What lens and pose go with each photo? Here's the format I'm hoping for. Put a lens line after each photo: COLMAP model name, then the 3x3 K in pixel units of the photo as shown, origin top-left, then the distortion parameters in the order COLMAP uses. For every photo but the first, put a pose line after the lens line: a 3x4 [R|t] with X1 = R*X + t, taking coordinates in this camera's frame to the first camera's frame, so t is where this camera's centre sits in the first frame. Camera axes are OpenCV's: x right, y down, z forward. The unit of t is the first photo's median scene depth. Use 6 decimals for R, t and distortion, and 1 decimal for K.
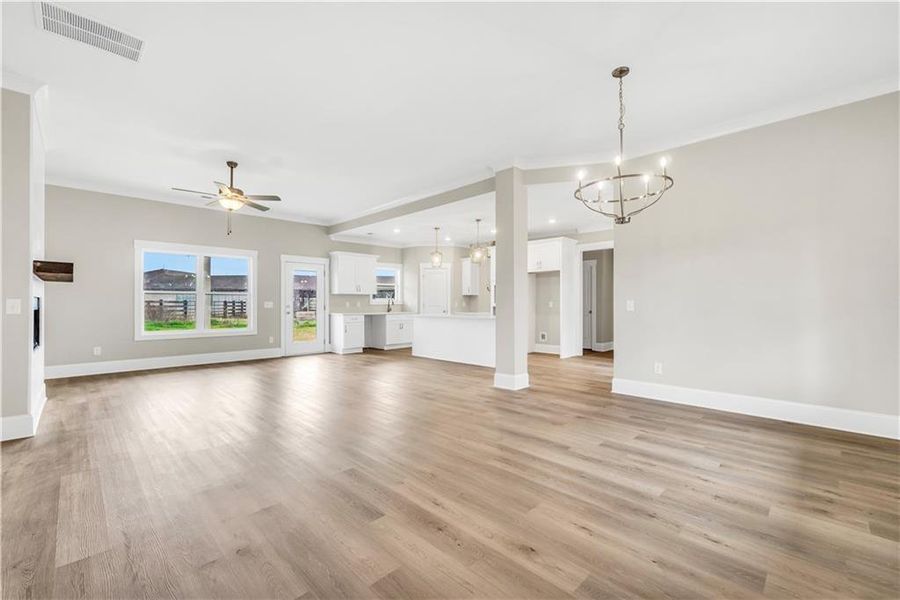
lens RADIAL K [[383.2, 0, 447.5], [0, 383.2, 303.0], [0, 0, 1]] dist [-0.003933, -0.000078]
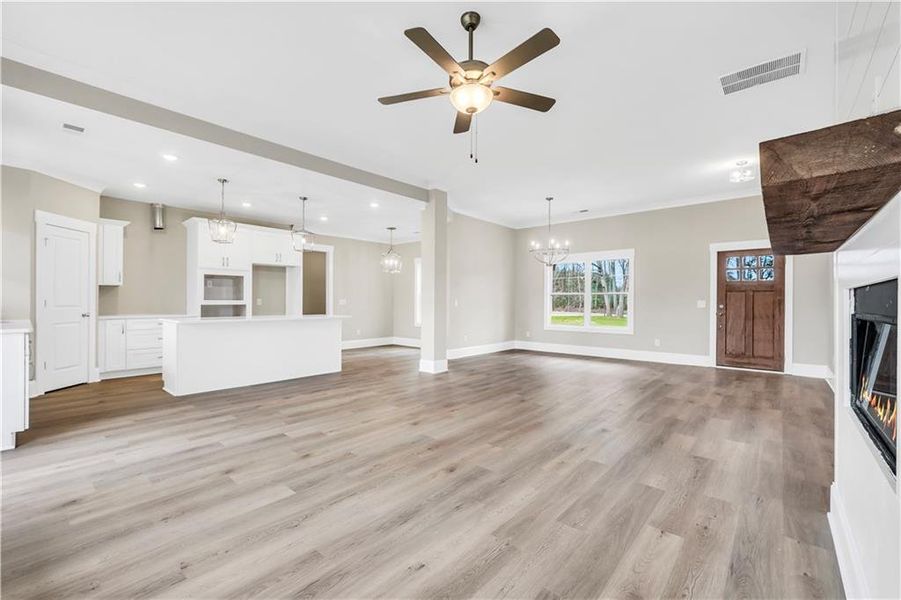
lens RADIAL K [[381.8, 0, 444.1], [0, 381.8, 301.2], [0, 0, 1]] dist [-0.002826, 0.000010]
pose [[-0.060032, 0.001153, 0.998196, -0.619554], [-0.005467, 0.999984, -0.001484, 0.000786], [-0.998181, -0.005546, -0.060025, 0.622448]]
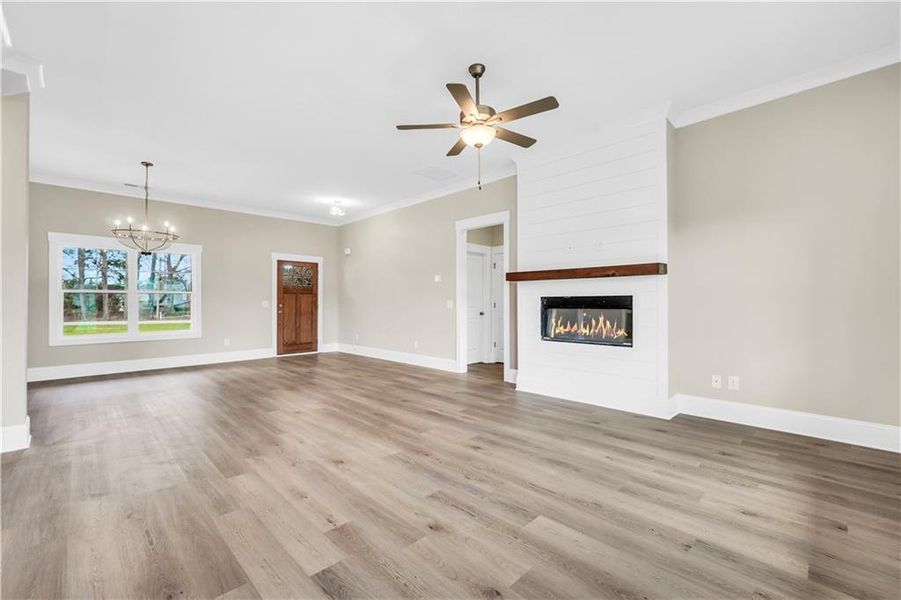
lens RADIAL K [[381.8, 0, 444.1], [0, 381.8, 301.2], [0, 0, 1]] dist [-0.002826, 0.000010]
pose [[-0.999947, 0.003312, 0.009750, -0.303379], [0.003271, 0.999986, -0.004244, 0.001297], [-0.009764, -0.004212, -0.999943, 0.936619]]
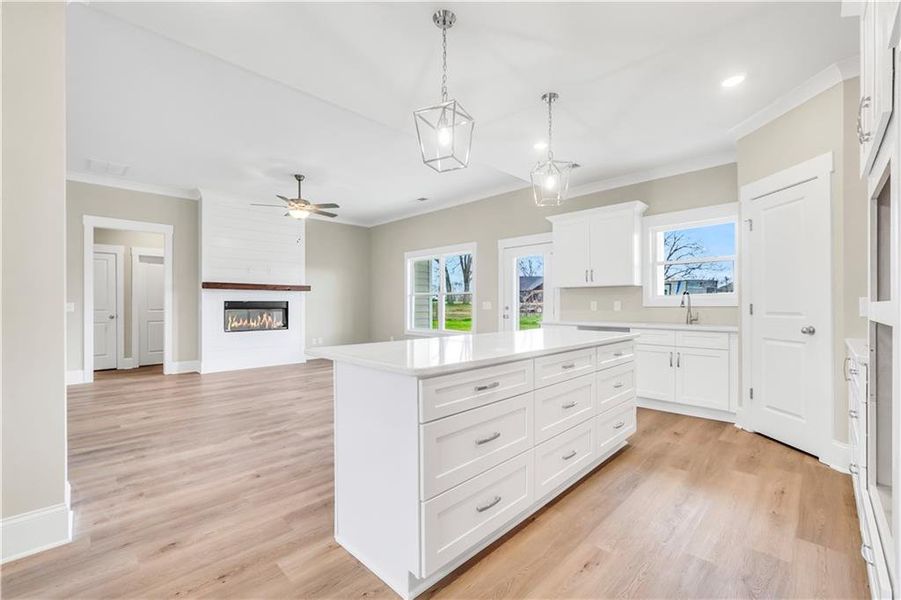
lens RADIAL K [[383.6, 0, 448.0], [0, 383.6, 303.0], [0, 0, 1]] dist [-0.003933, -0.000078]
pose [[0.005372, -0.001701, -0.999984, 0.310422], [0.004188, 0.999990, -0.001678, -0.000126], [0.999977, -0.004179, 0.005379, 0.828206]]
